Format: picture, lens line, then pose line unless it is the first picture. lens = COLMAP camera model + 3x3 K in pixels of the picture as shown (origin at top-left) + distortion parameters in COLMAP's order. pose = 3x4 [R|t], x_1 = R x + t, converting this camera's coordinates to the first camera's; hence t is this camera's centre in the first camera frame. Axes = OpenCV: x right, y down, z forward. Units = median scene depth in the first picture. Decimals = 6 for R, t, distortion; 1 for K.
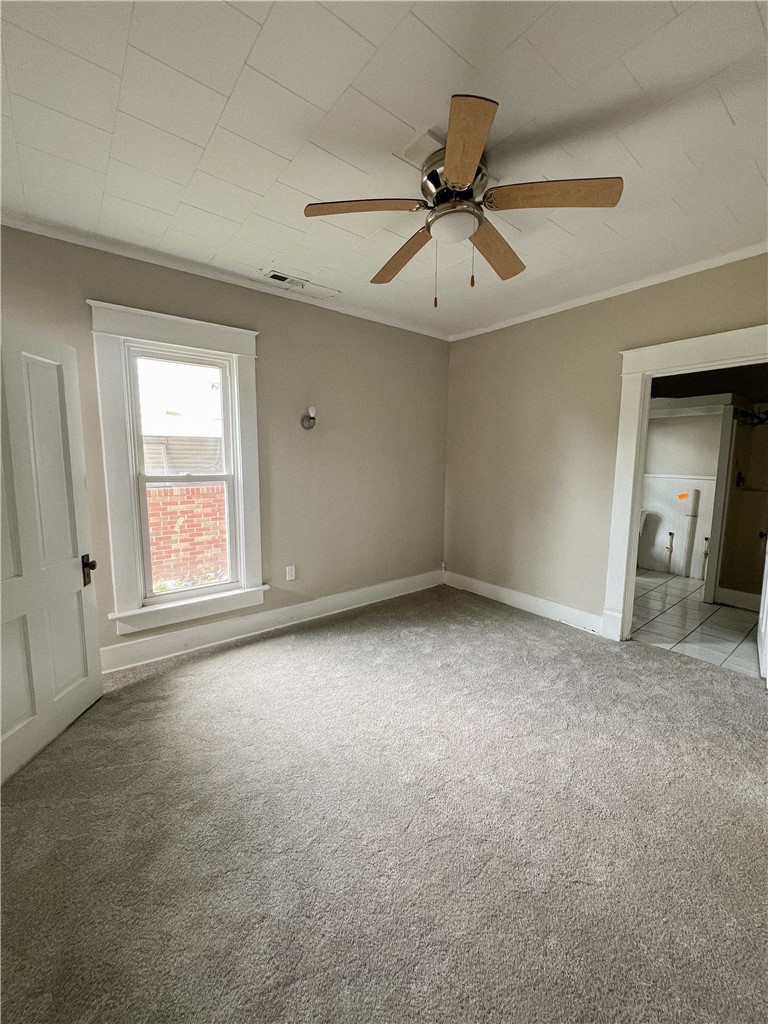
lens RADIAL K [[411.1, 0, 393.2], [0, 411.1, 512.3], [0, 0, 1]] dist [-0.004490, -0.000197]
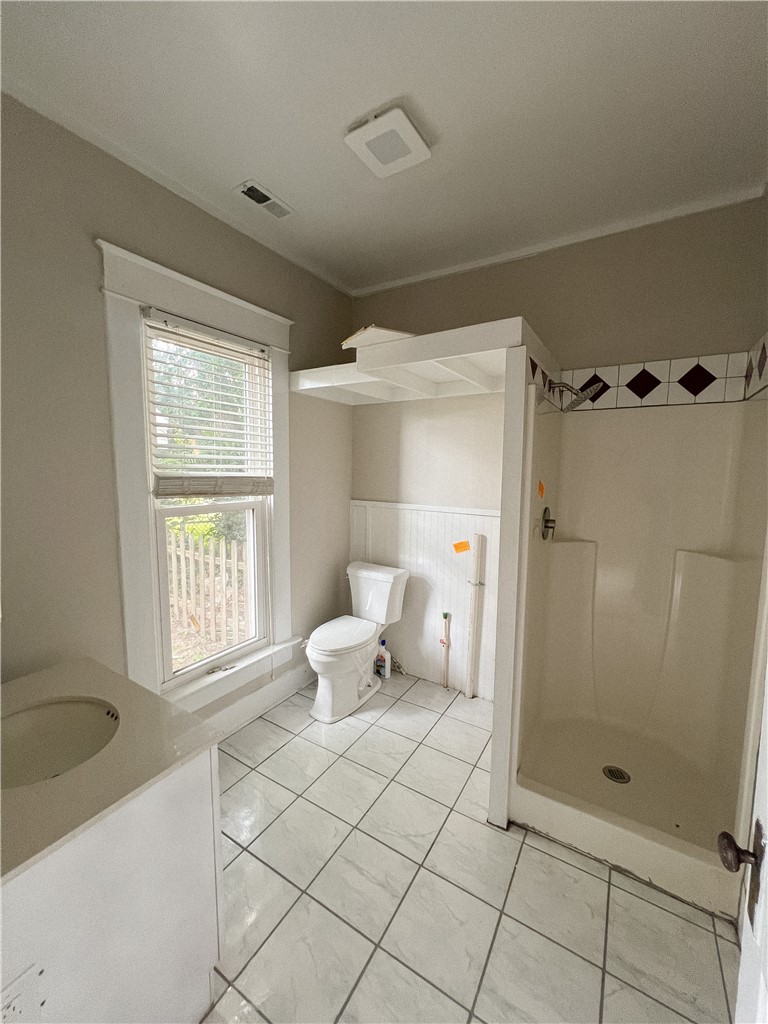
lens RADIAL K [[411.1, 0, 383.3], [0, 411.1, 511.7], [0, 0, 1]] dist [-0.004490, -0.000197]
pose [[0.945509, -0.034763, 0.323736, 0.439298], [0.042043, 0.998995, -0.015519, -0.082235], [-0.322871, 0.028285, 0.946020, 0.522685]]
